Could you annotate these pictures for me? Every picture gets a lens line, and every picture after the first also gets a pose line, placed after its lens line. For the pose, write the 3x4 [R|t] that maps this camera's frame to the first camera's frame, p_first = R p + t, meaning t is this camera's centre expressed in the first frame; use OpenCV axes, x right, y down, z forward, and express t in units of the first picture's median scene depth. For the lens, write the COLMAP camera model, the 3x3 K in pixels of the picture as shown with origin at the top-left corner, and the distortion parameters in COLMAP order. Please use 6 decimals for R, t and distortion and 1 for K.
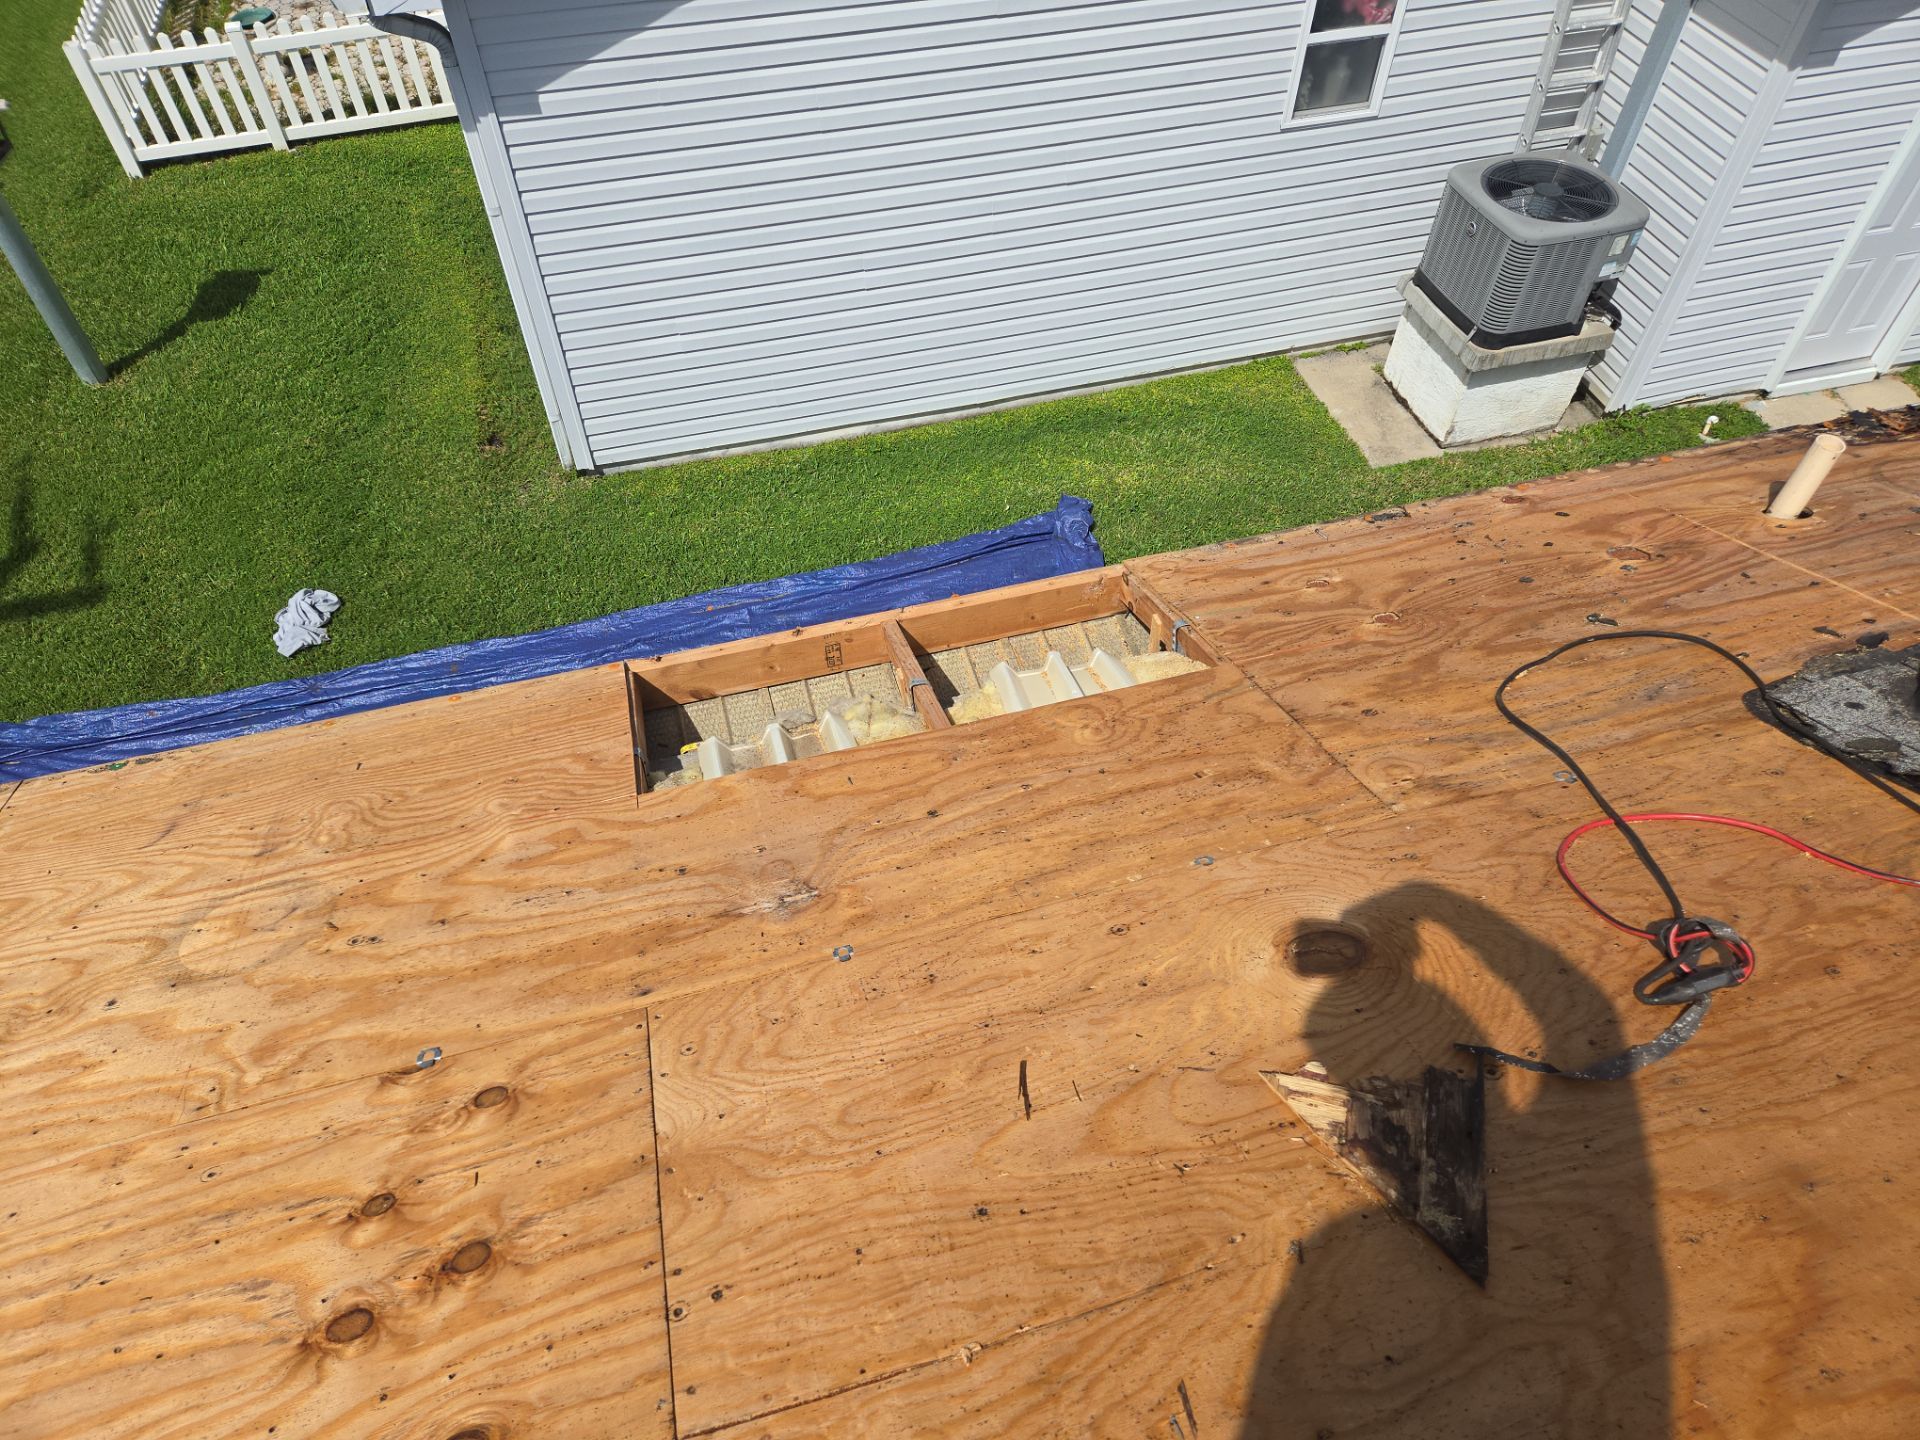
lens RADIAL K [[1301.8, 0, 965.2], [0, 1301.8, 717.8], [0, 0, 1]] dist [0.087533, -0.072529]
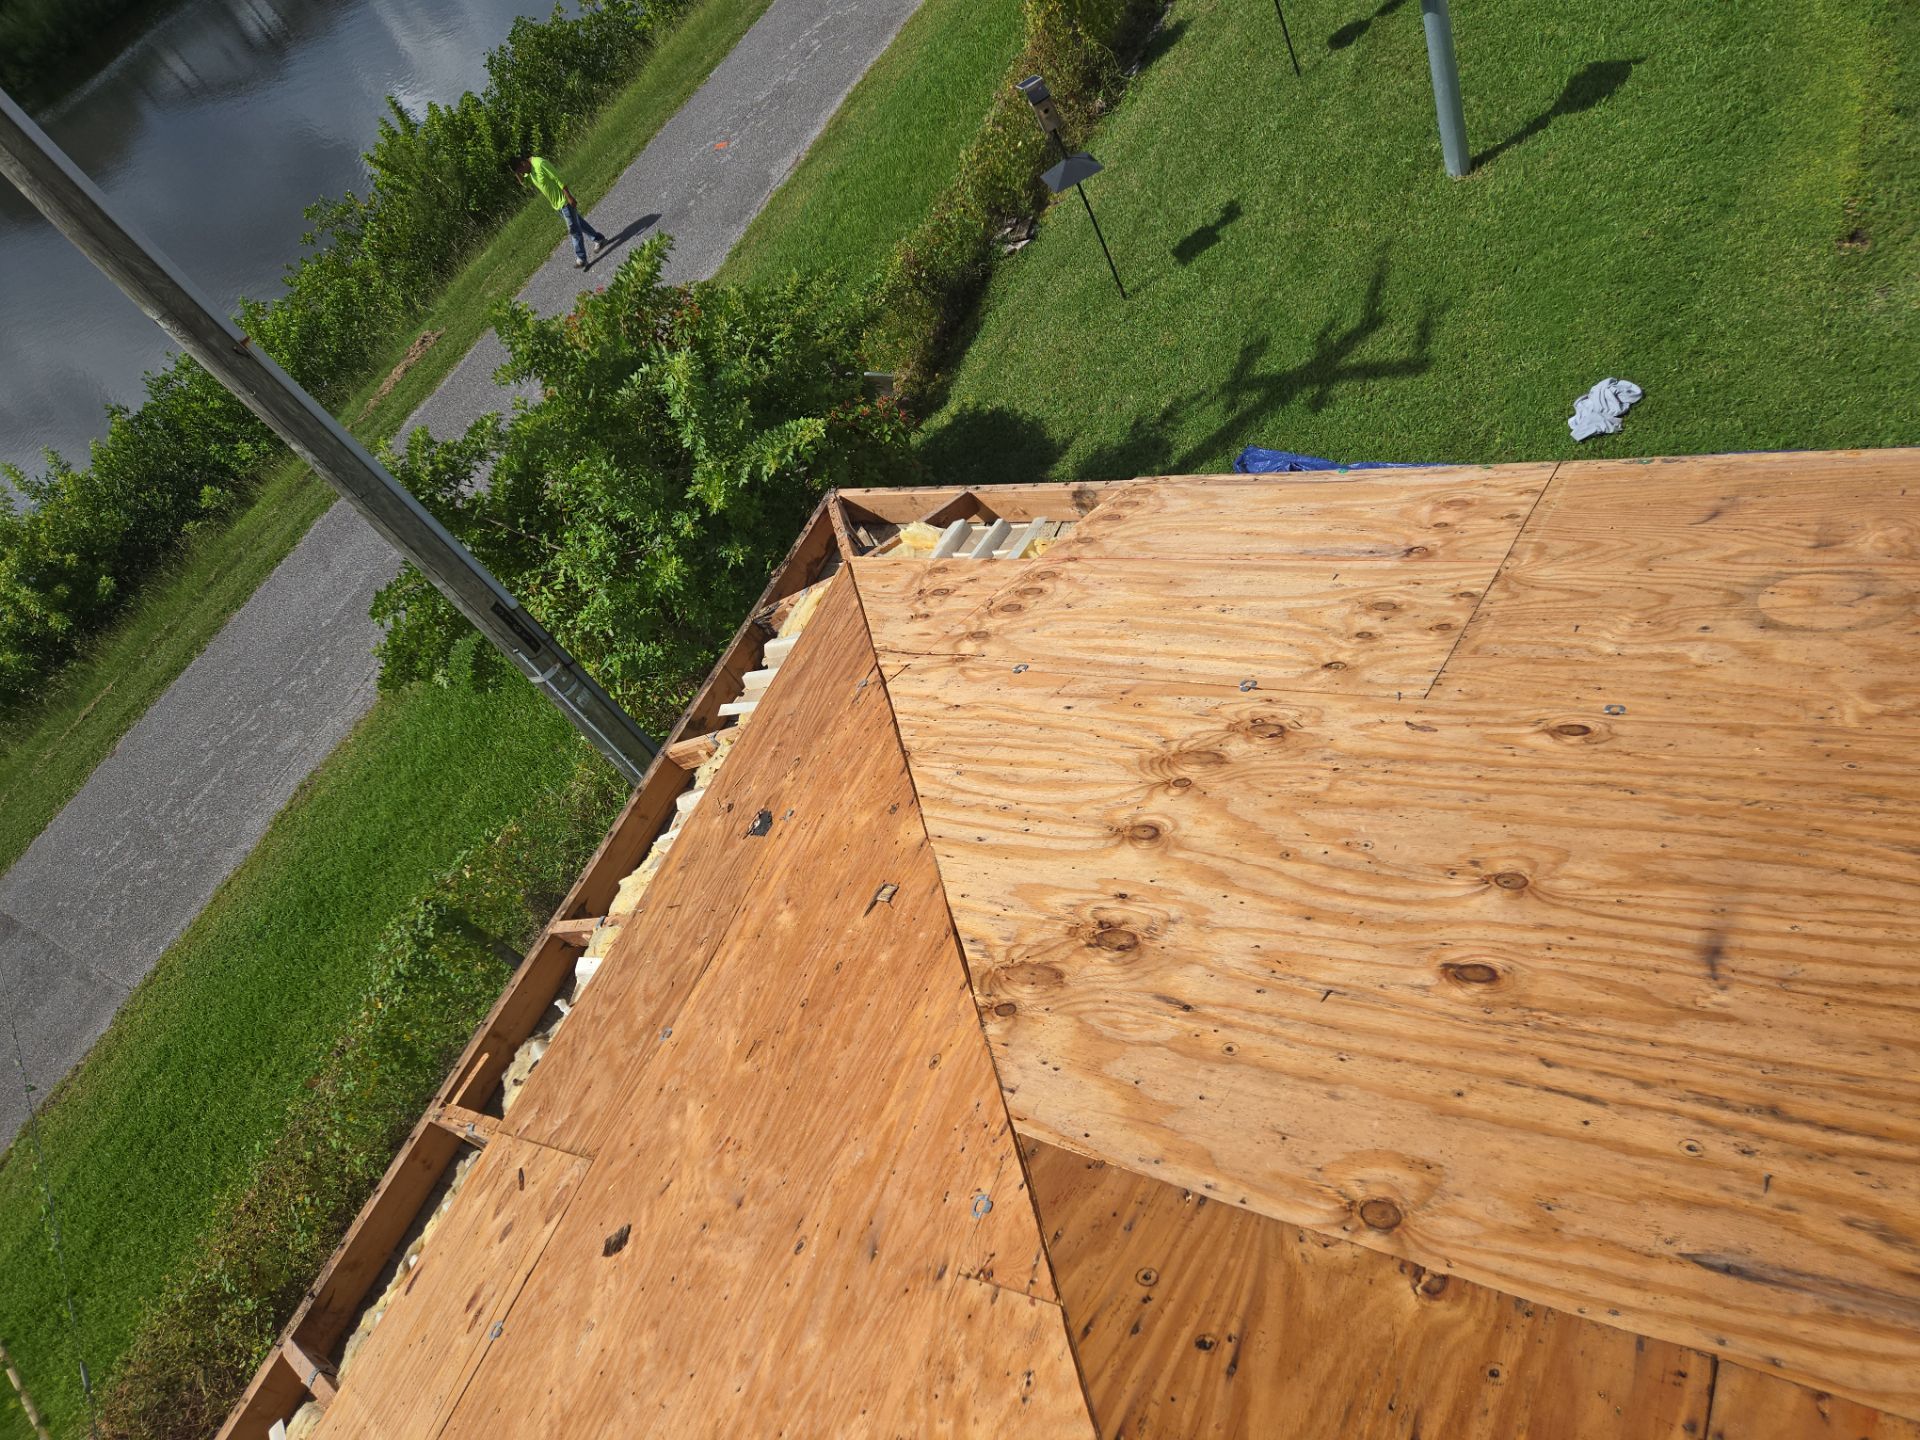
lens RADIAL K [[1301.8, 0, 965.2], [0, 1301.8, 717.8], [0, 0, 1]] dist [0.087533, -0.072529]
pose [[0.684036, 0.288494, -0.669975, -0.069784], [-0.206155, 0.957482, 0.201815, 0.048531], [0.699711, 0.000070, 0.714426, -0.085777]]
